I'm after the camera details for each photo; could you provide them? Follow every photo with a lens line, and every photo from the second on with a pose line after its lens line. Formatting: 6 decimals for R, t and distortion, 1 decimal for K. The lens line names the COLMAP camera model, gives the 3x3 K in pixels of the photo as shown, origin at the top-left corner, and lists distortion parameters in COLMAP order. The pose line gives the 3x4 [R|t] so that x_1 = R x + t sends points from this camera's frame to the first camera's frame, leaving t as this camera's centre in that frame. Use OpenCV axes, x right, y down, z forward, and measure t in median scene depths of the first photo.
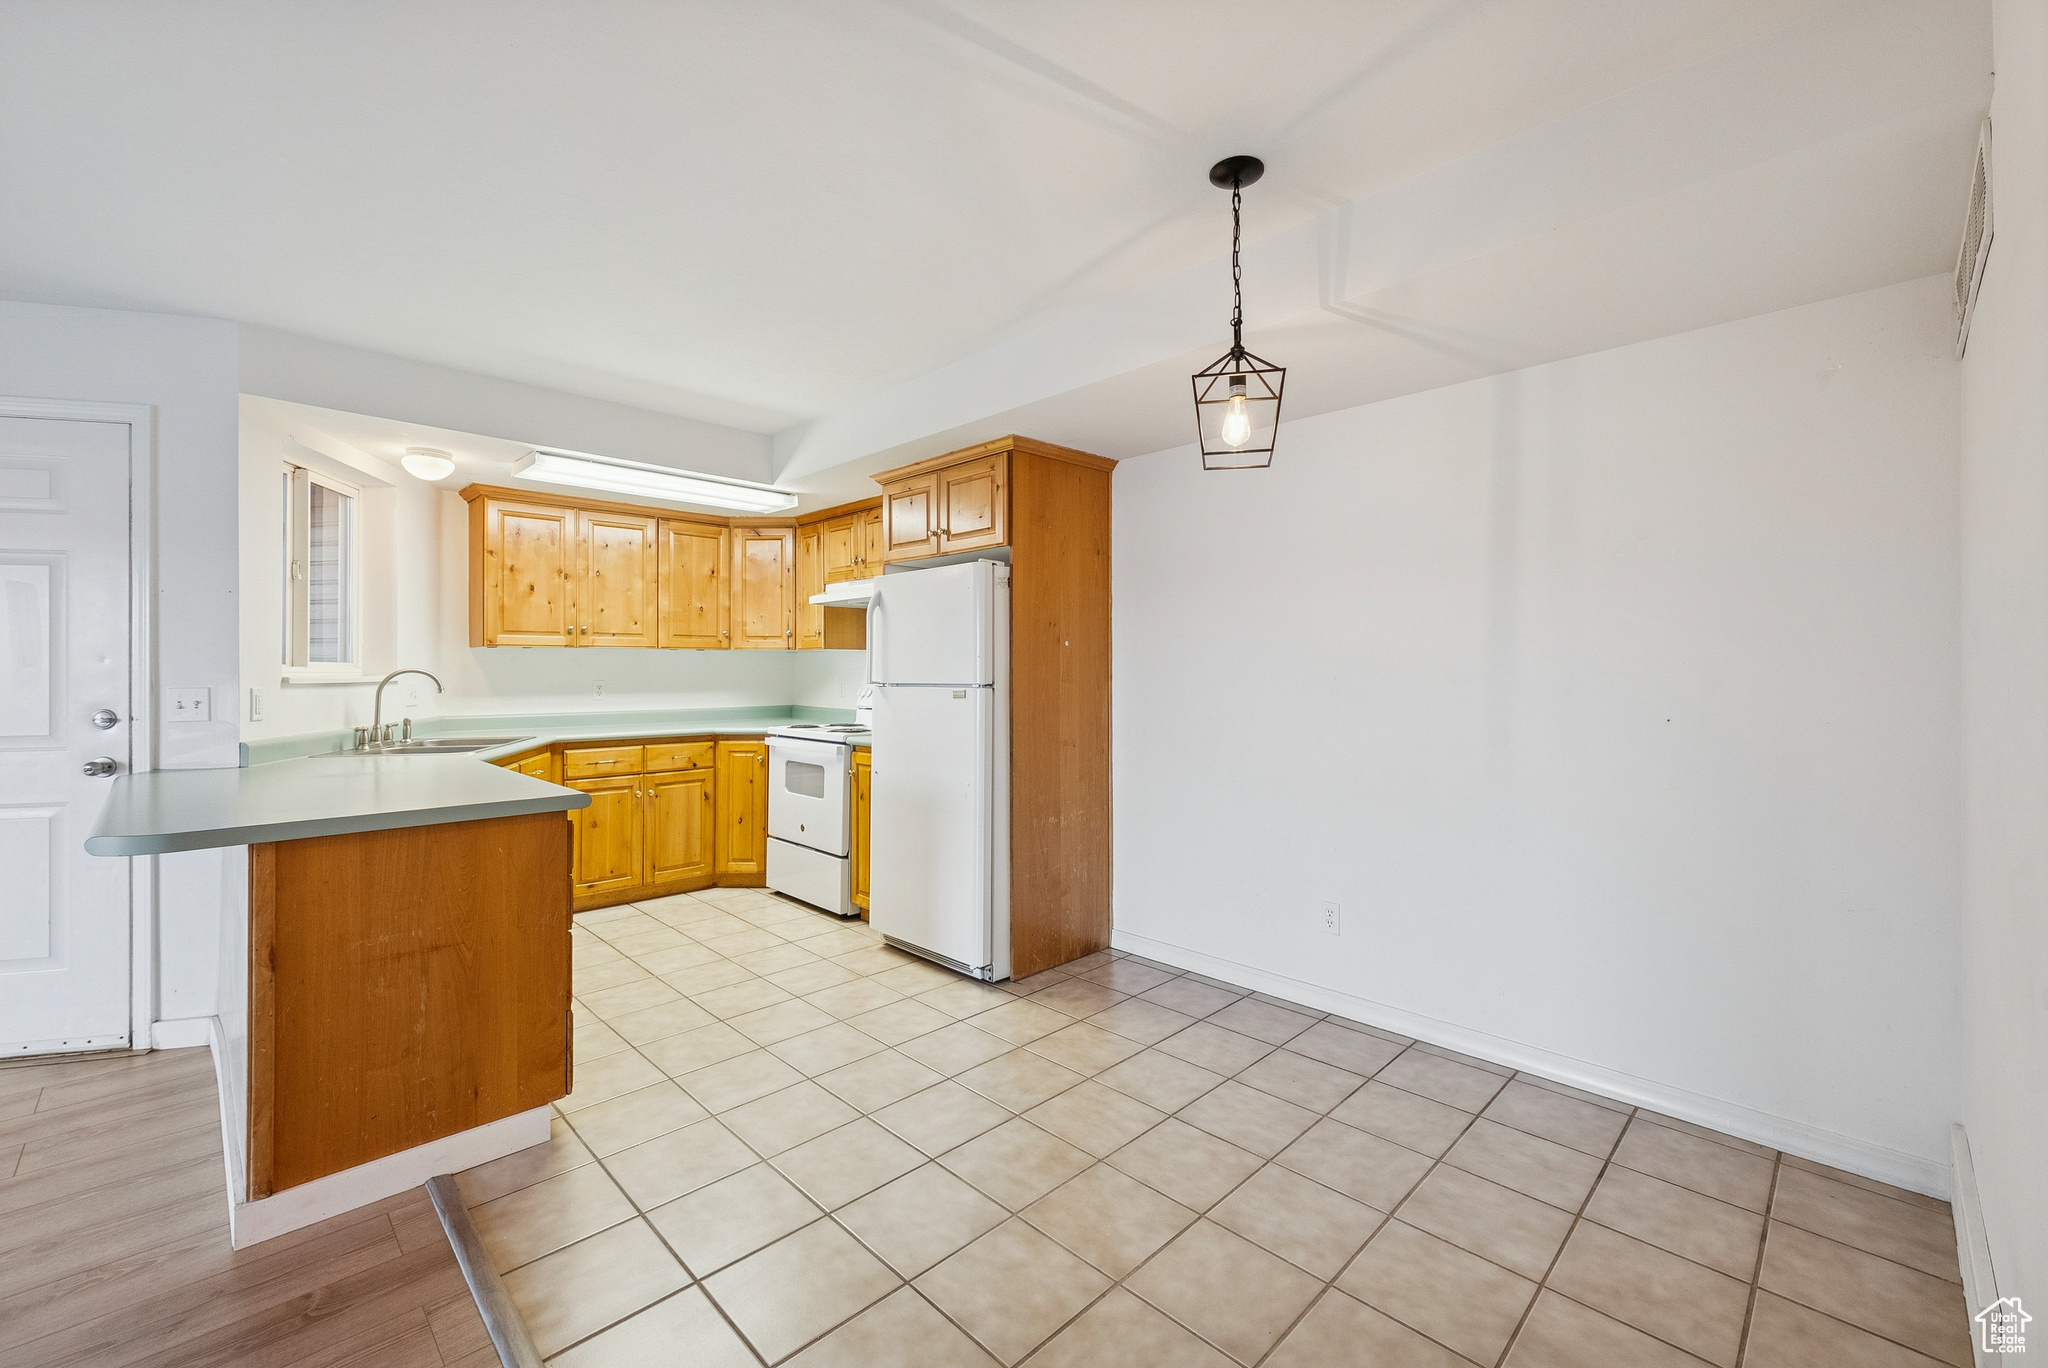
lens RADIAL K [[842.0, 0, 1018.6], [0, 842.0, 674.8], [0, 0, 1]] dist [0.004289, 0.000360]
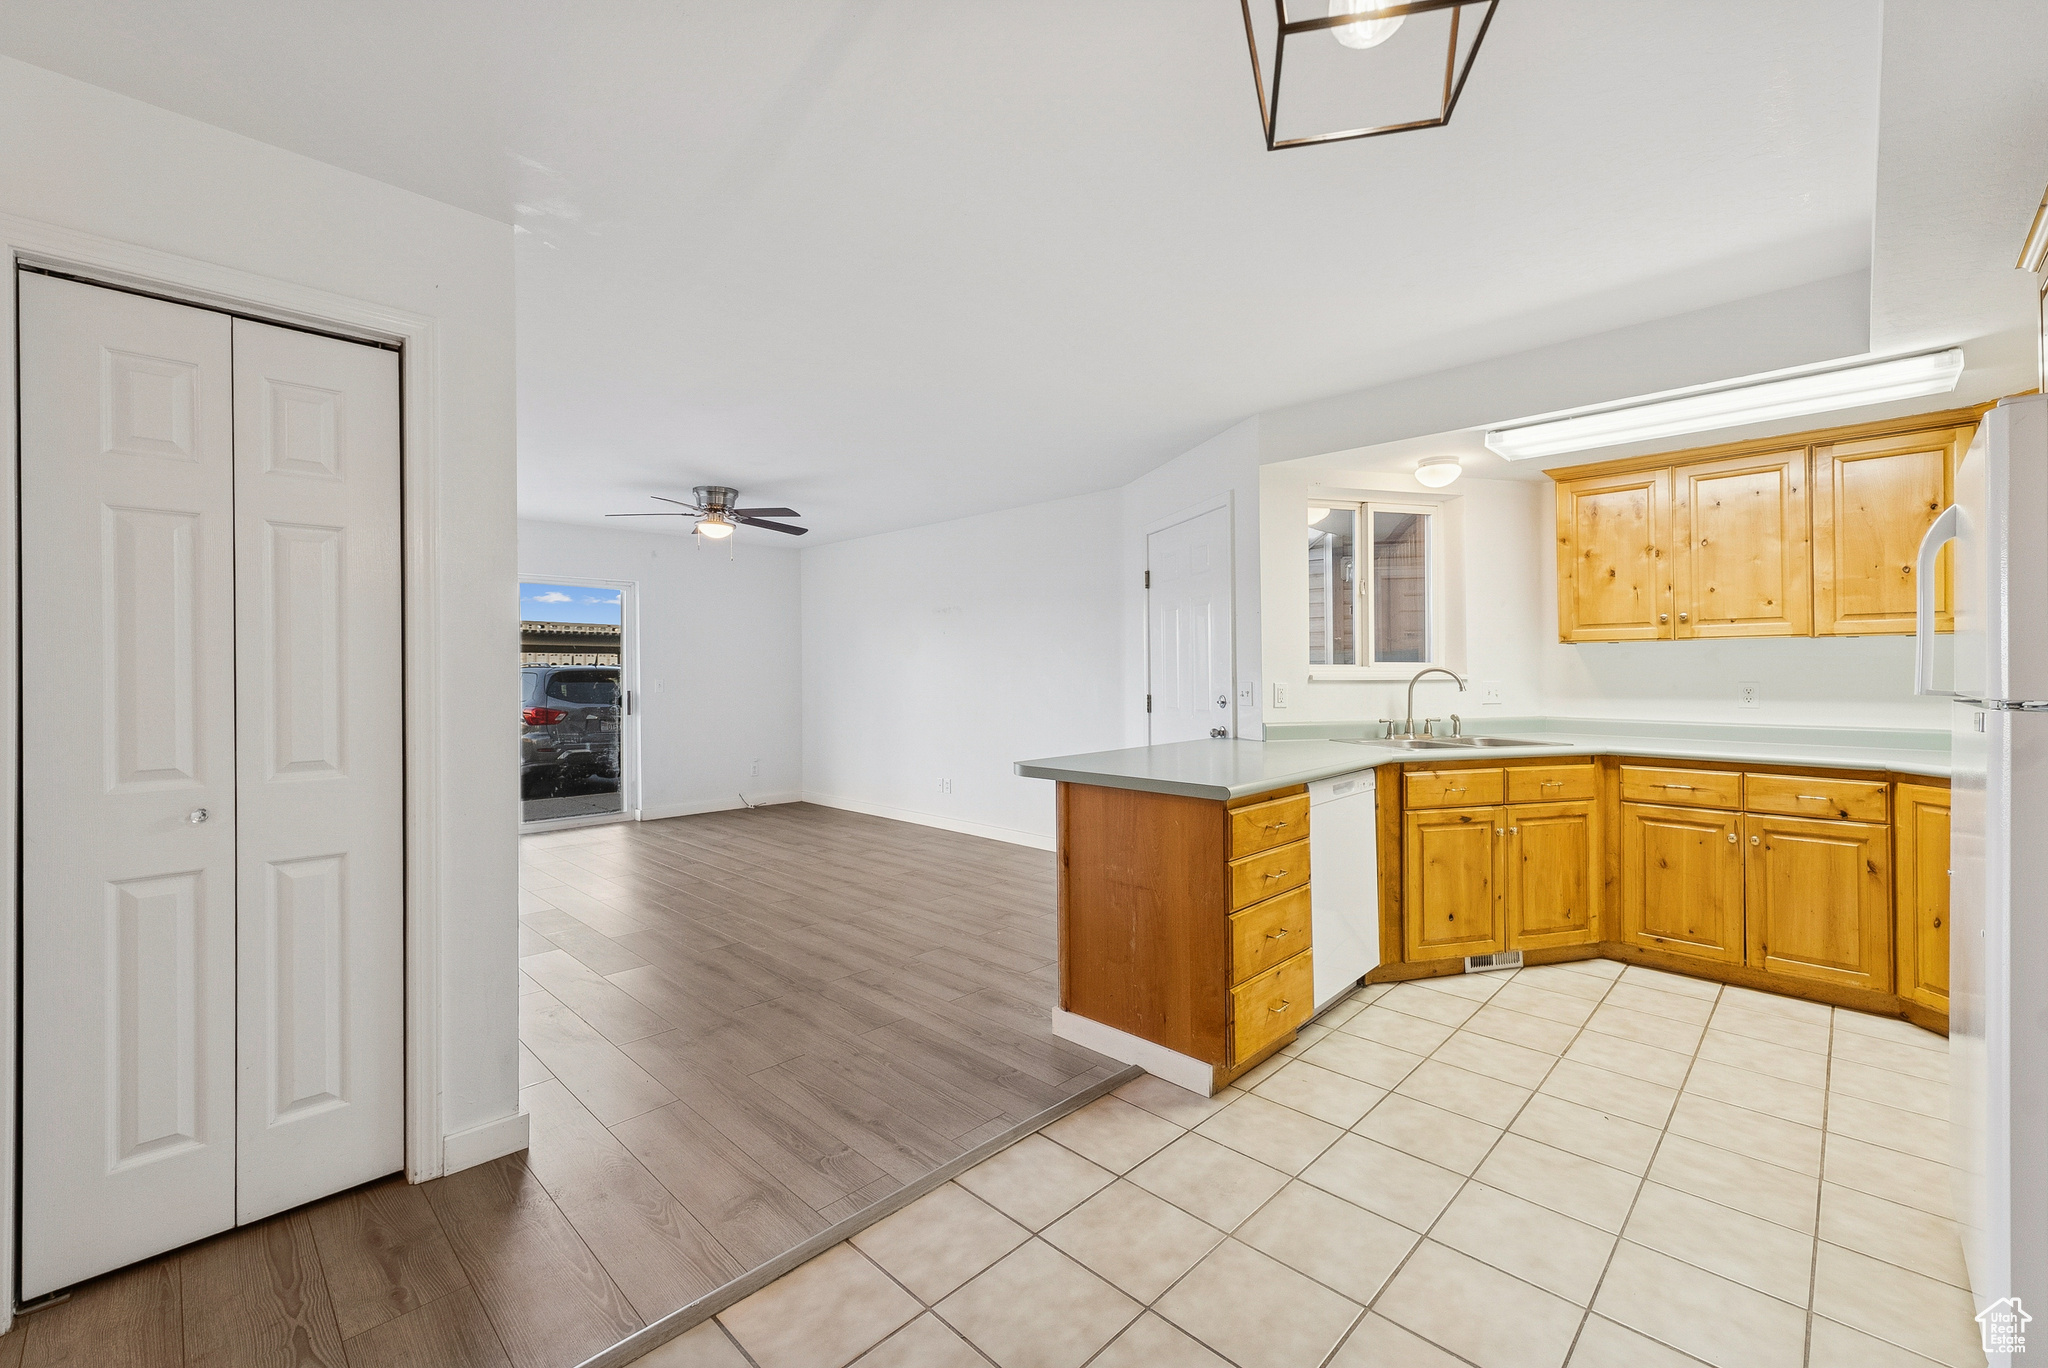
lens RADIAL K [[842.0, 0, 1018.6], [0, 842.0, 671.9], [0, 0, 1]] dist [0.004289, 0.000360]
pose [[0.013311, 0.000670, -0.999911, 0.274387], [-0.002181, 0.999997, 0.000641, -0.001439], [0.999909, 0.002173, 0.013312, 0.376043]]
